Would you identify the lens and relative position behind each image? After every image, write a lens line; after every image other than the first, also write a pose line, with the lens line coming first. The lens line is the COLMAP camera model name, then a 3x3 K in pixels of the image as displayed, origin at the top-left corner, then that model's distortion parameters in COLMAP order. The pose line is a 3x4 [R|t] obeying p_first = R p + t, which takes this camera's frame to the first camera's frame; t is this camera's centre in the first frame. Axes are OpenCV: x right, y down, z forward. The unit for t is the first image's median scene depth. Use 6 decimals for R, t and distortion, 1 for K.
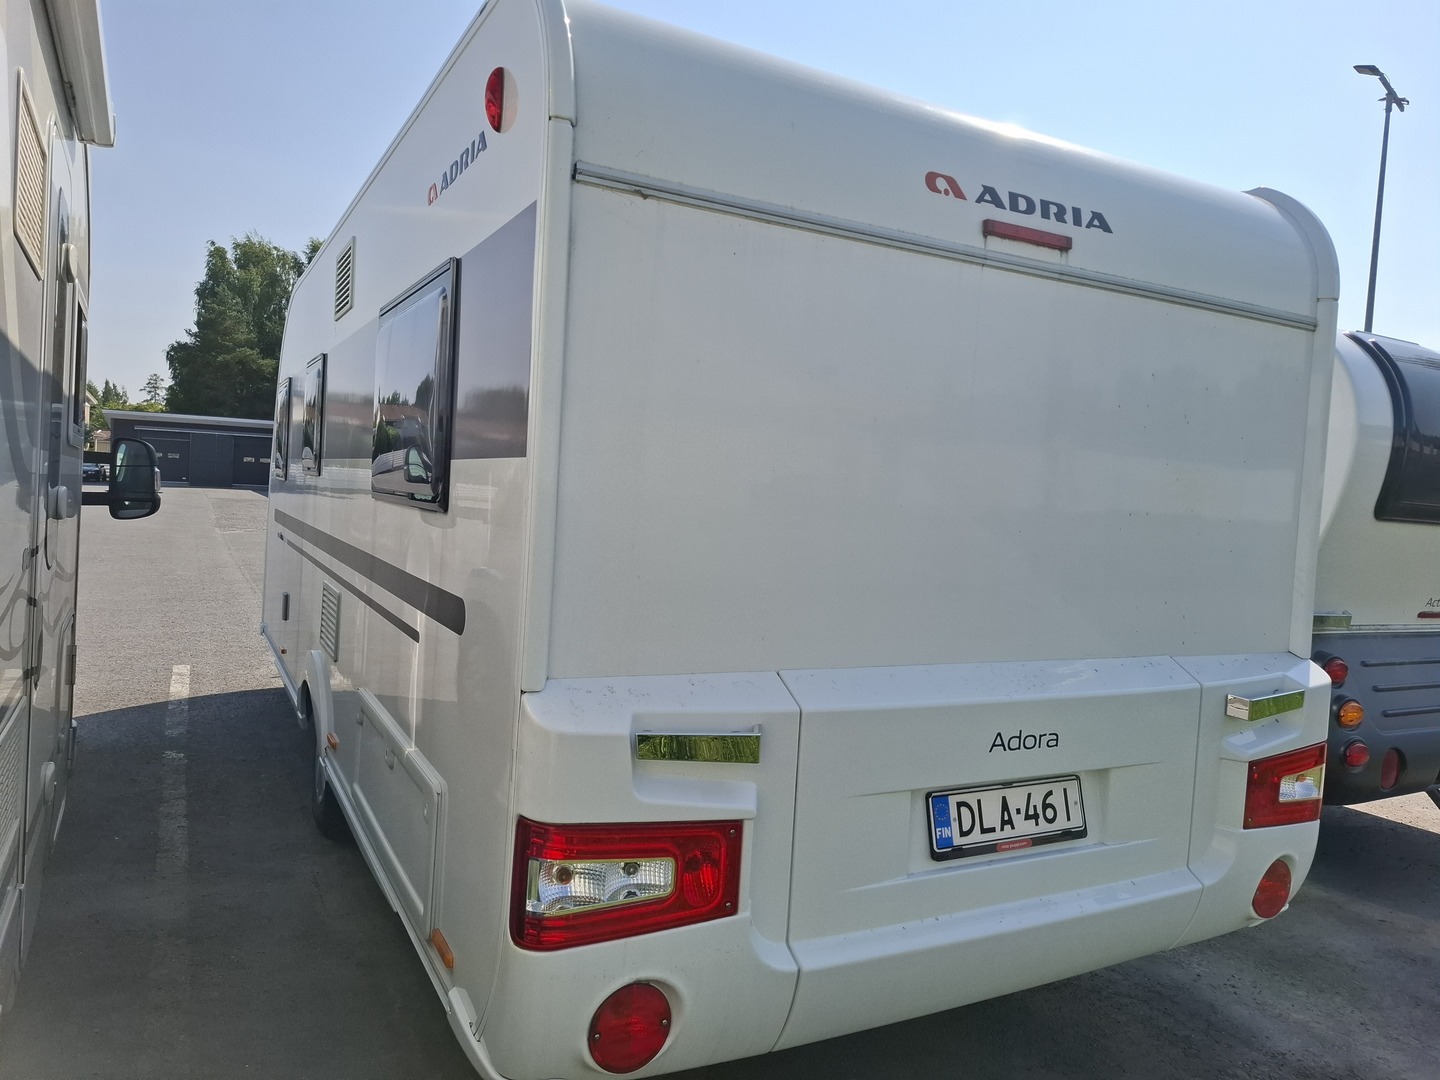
lens RADIAL K [[990.1, 0, 720.3], [0, 990.1, 496.6], [0, 0, 1]] dist [0.054415, -0.120678]
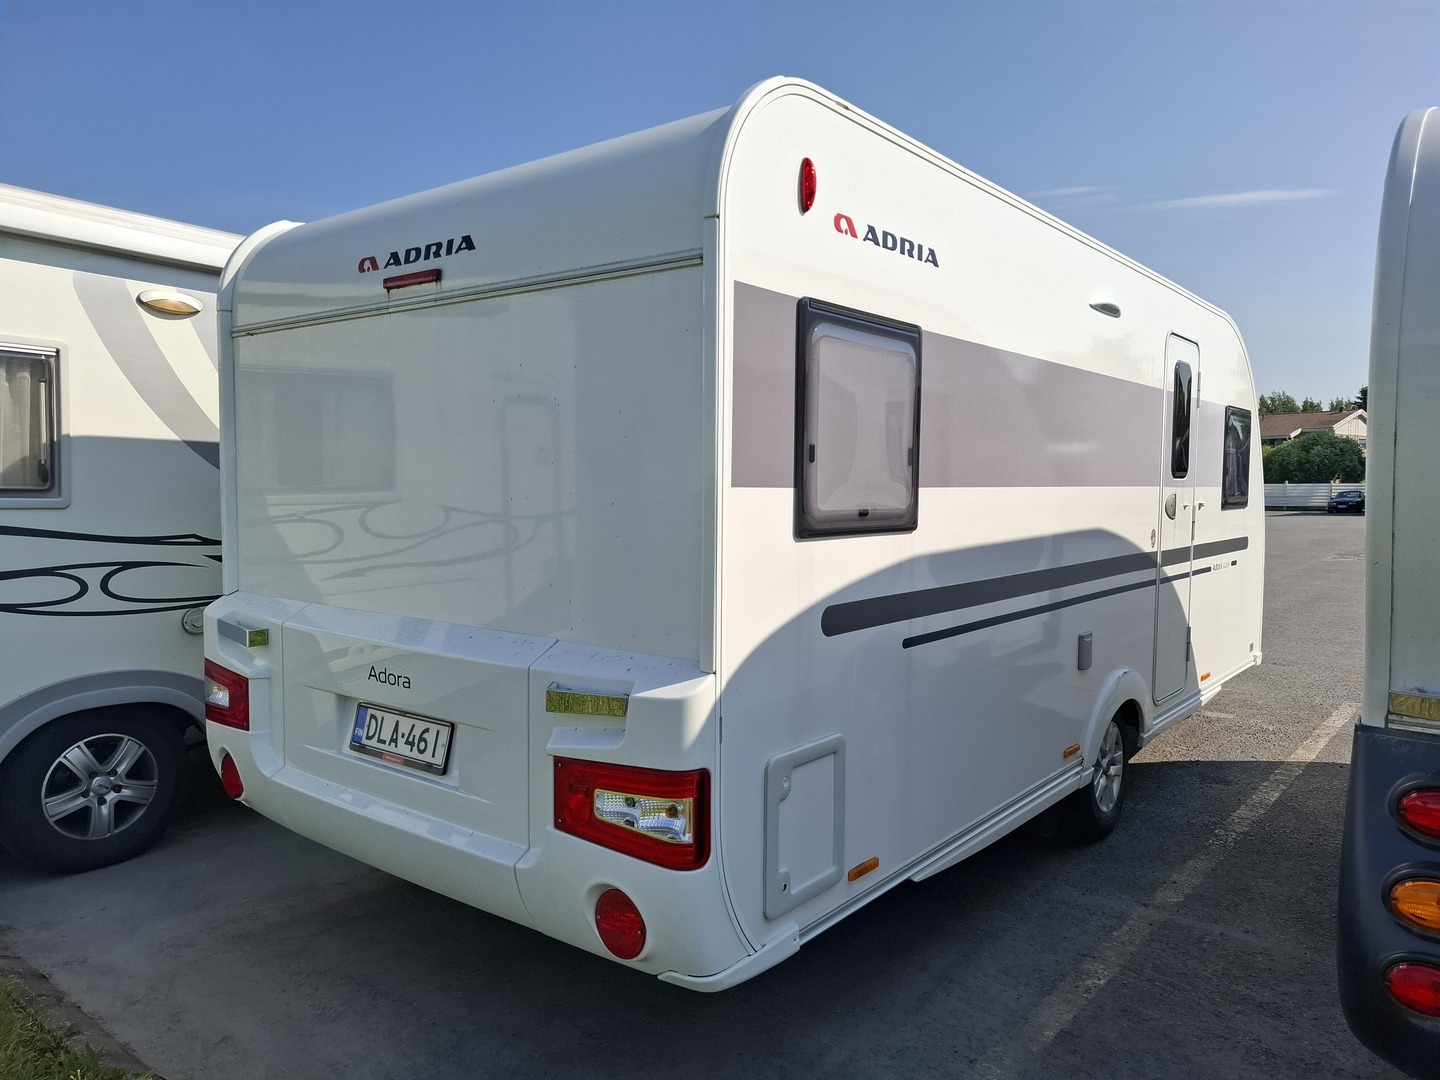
lens RADIAL K [[1023.5, 0, 720.0], [0, 1023.5, 540.0], [0, 0, 1]] dist [0.053648, -0.089315]
pose [[0.412698, -0.006277, -0.910846, 1.643725], [-0.002093, 0.999967, -0.007839, 0.075387], [0.910866, 0.005142, 0.412671, 0.816218]]
